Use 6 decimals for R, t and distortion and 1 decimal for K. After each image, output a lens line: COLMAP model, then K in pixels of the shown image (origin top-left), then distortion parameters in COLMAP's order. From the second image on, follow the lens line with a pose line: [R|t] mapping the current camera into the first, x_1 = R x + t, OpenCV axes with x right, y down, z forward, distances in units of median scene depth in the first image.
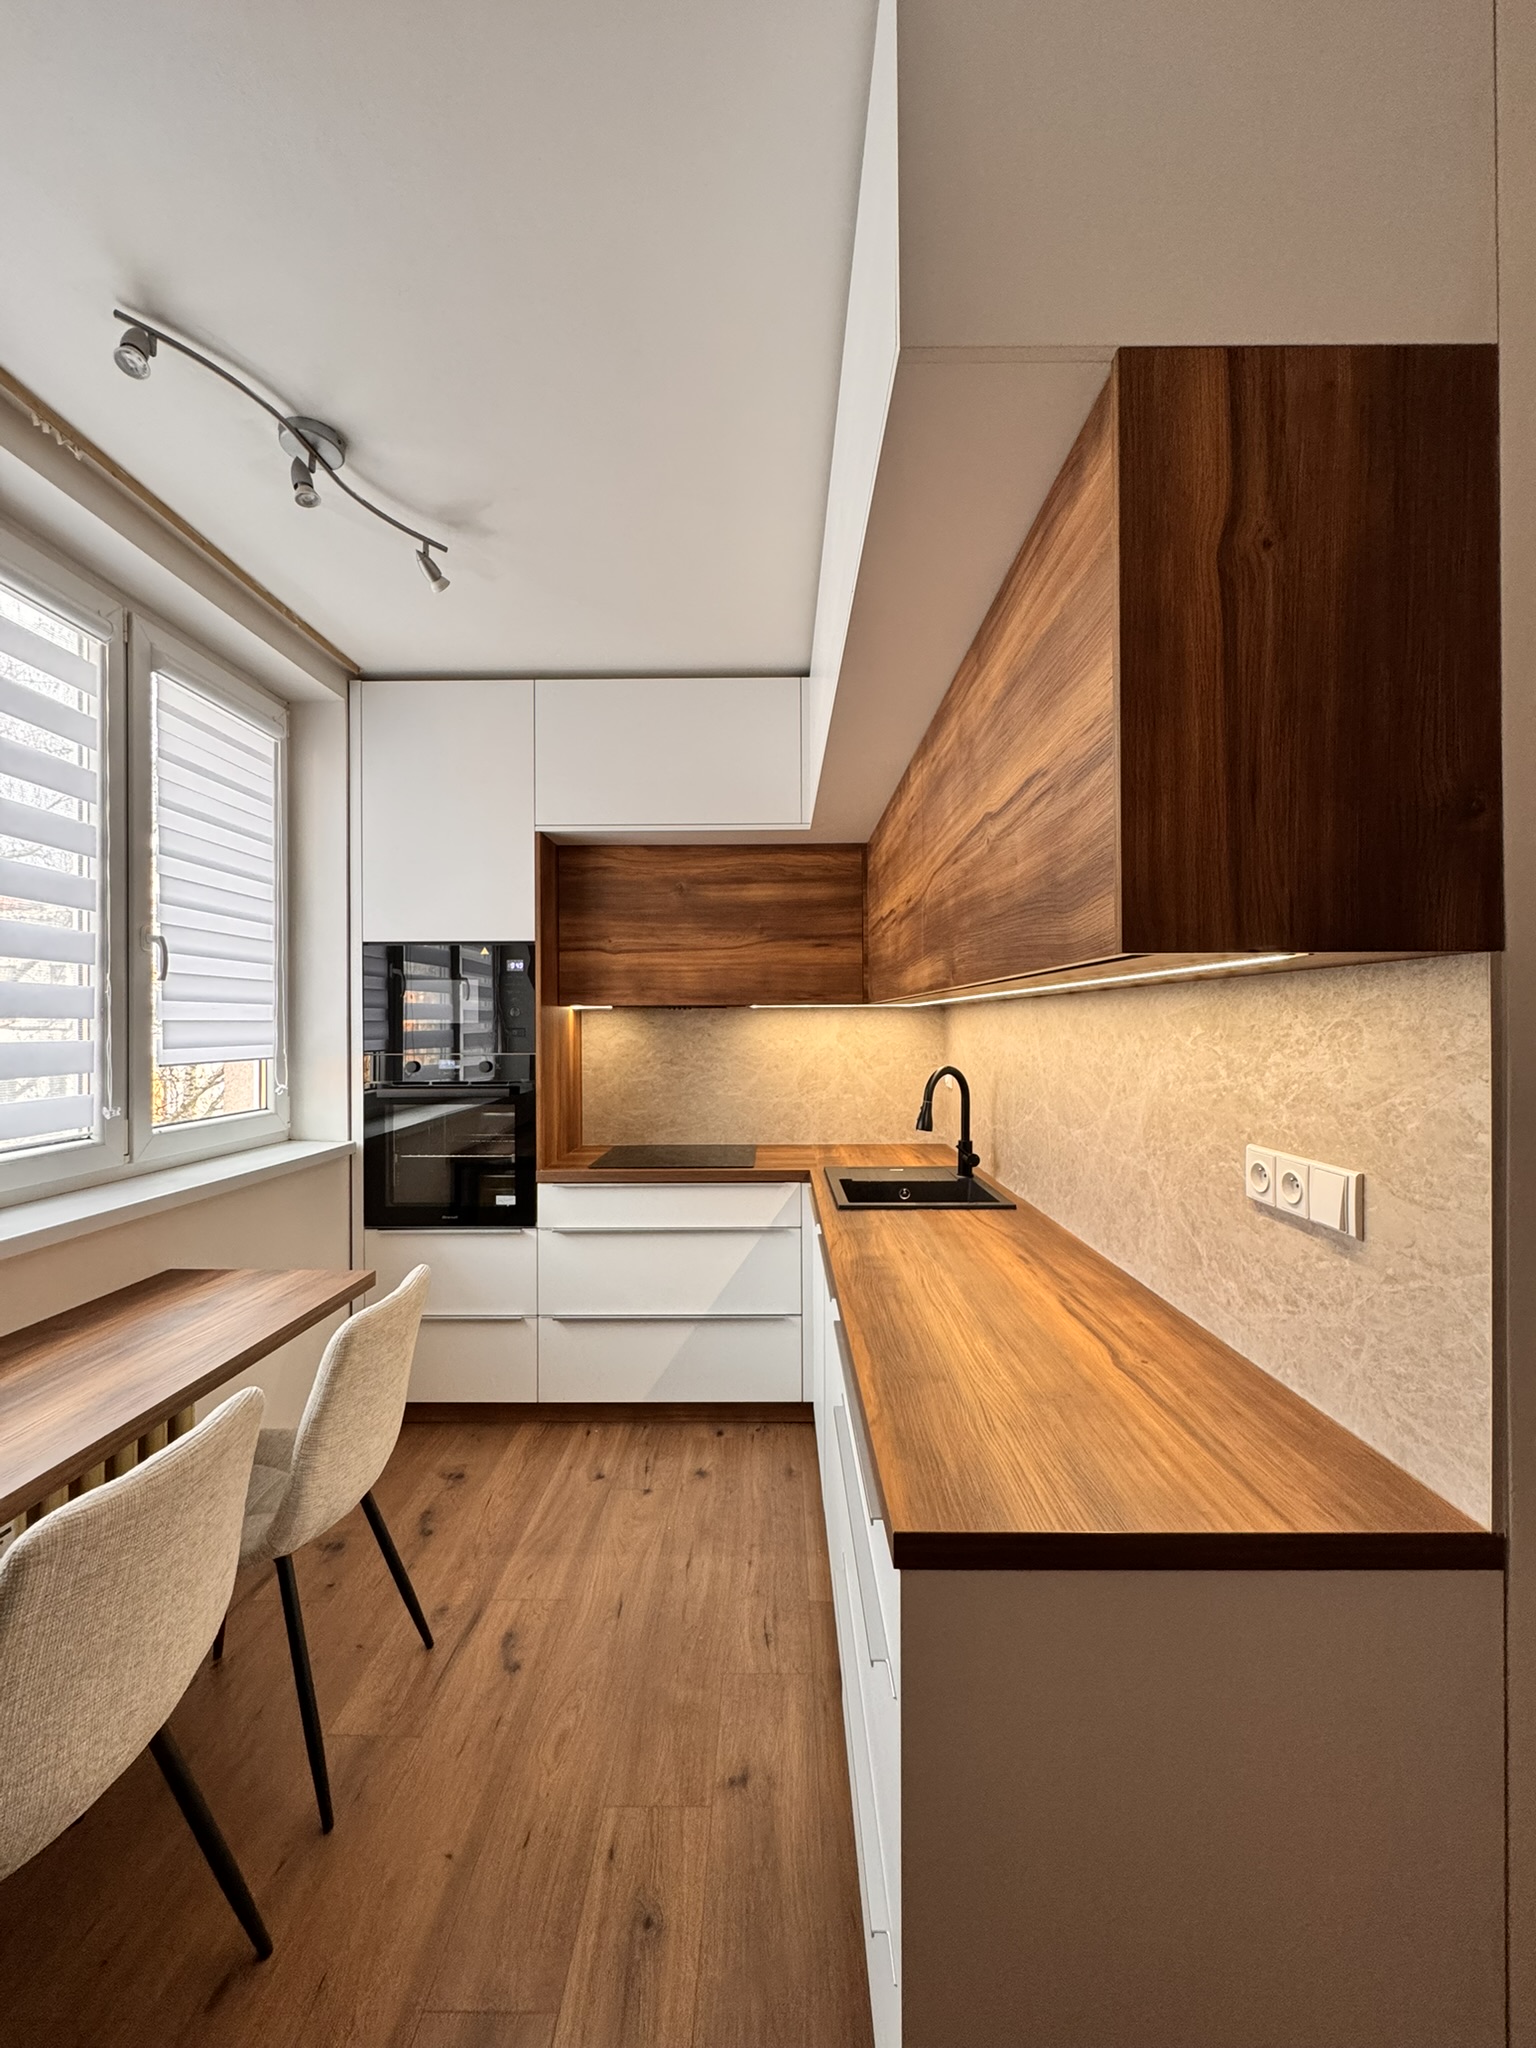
lens RADIAL K [[817.5, 0, 770.8], [0, 817.5, 1021.5], [0, 0, 1]] dist [-0.002447, 0.000036]
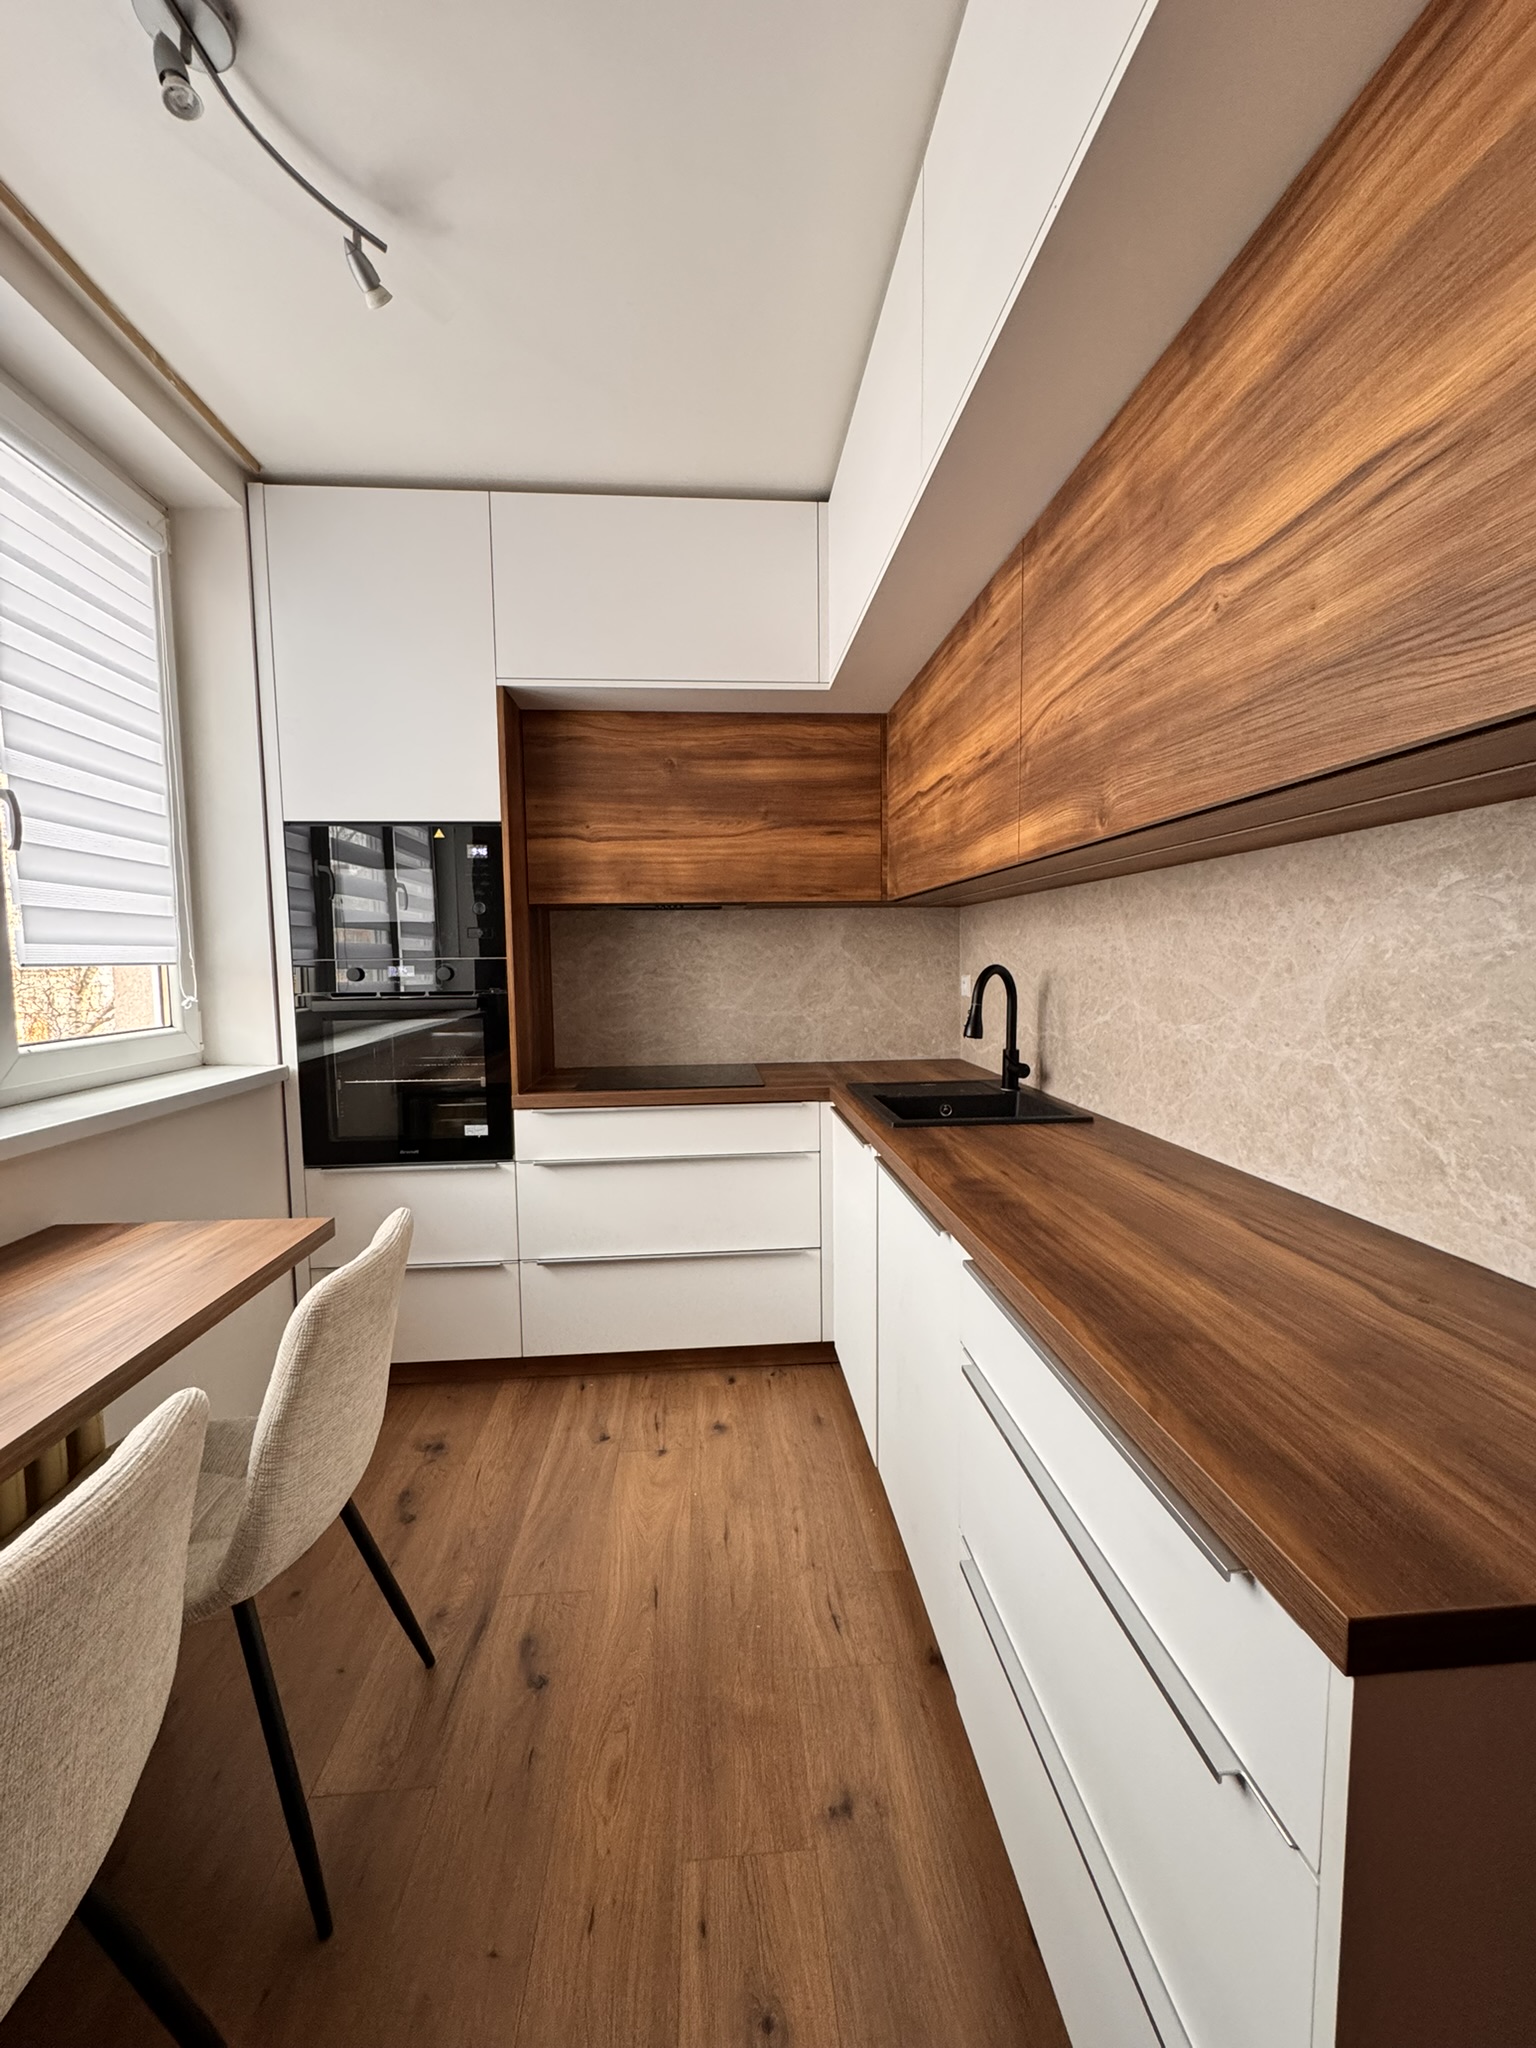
lens RADIAL K [[816.2, 0, 770.6], [0, 816.2, 1021.3], [0, 0, 1]] dist [-0.002027, -0.000081]
pose [[0.996068, -0.014472, 0.087399, -0.117774], [0.007372, 0.996685, 0.081020, 0.049972], [-0.088281, -0.080057, 0.992873, 0.176629]]
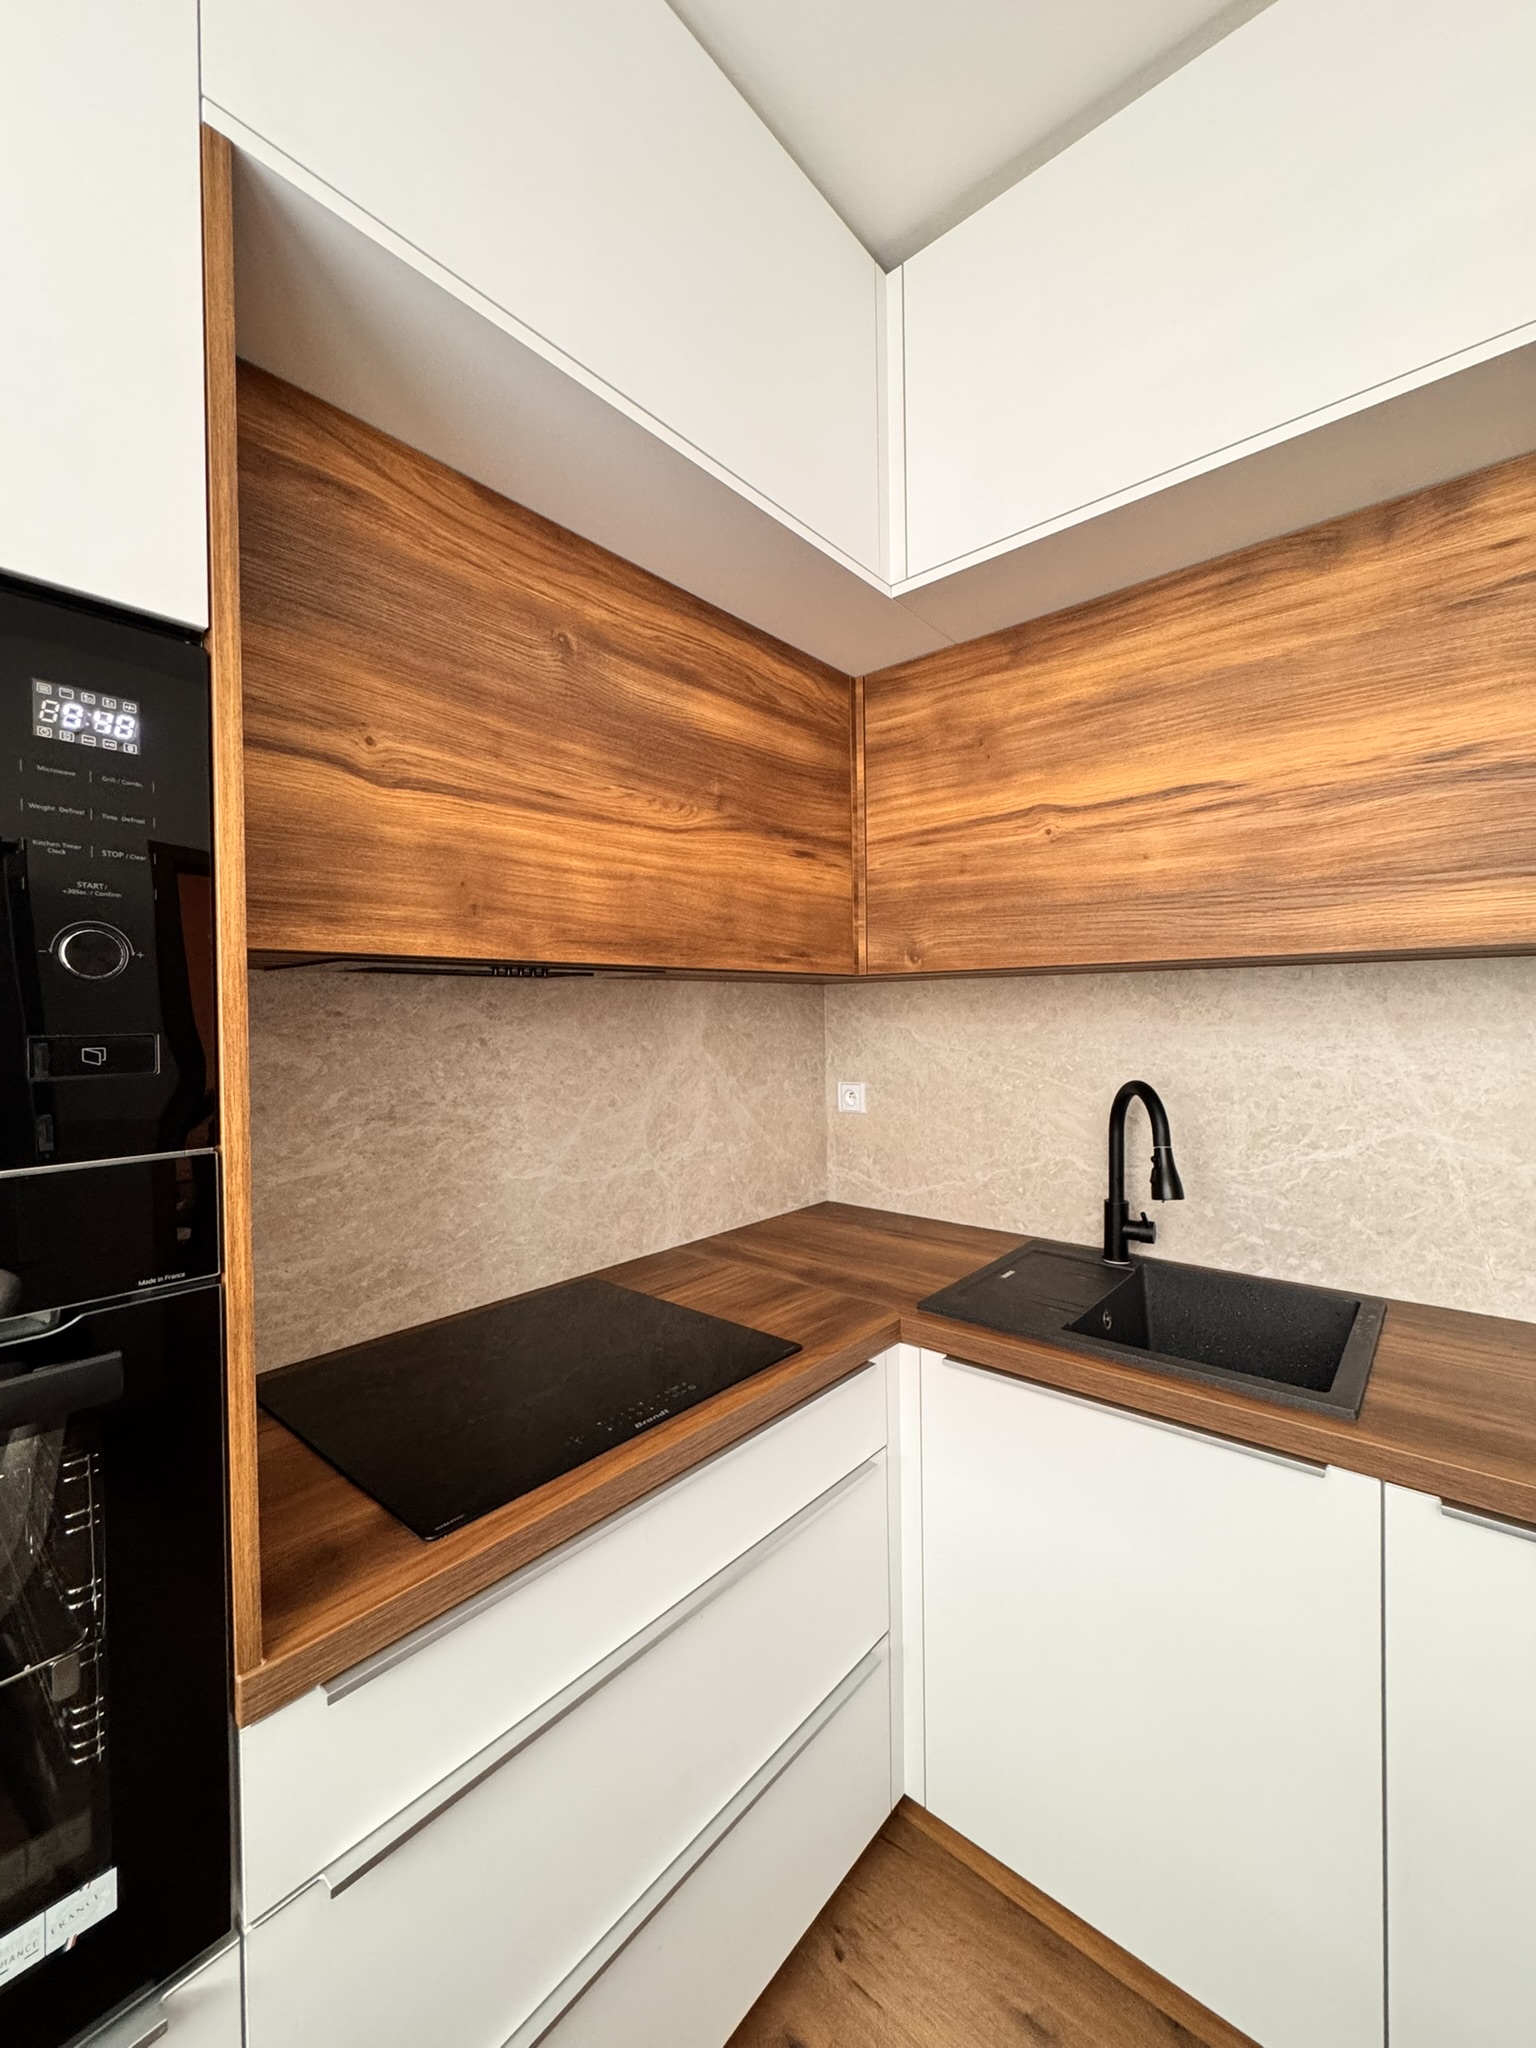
lens RADIAL K [[816.2, 0, 770.6], [0, 816.2, 1021.3], [0, 0, 1]] dist [-0.002027, -0.000081]
pose [[0.646829, -0.012159, 0.762538, -0.462976], [0.008995, 0.999925, 0.008314, 0.006200], [-0.762582, 0.001481, 0.646890, 0.964001]]
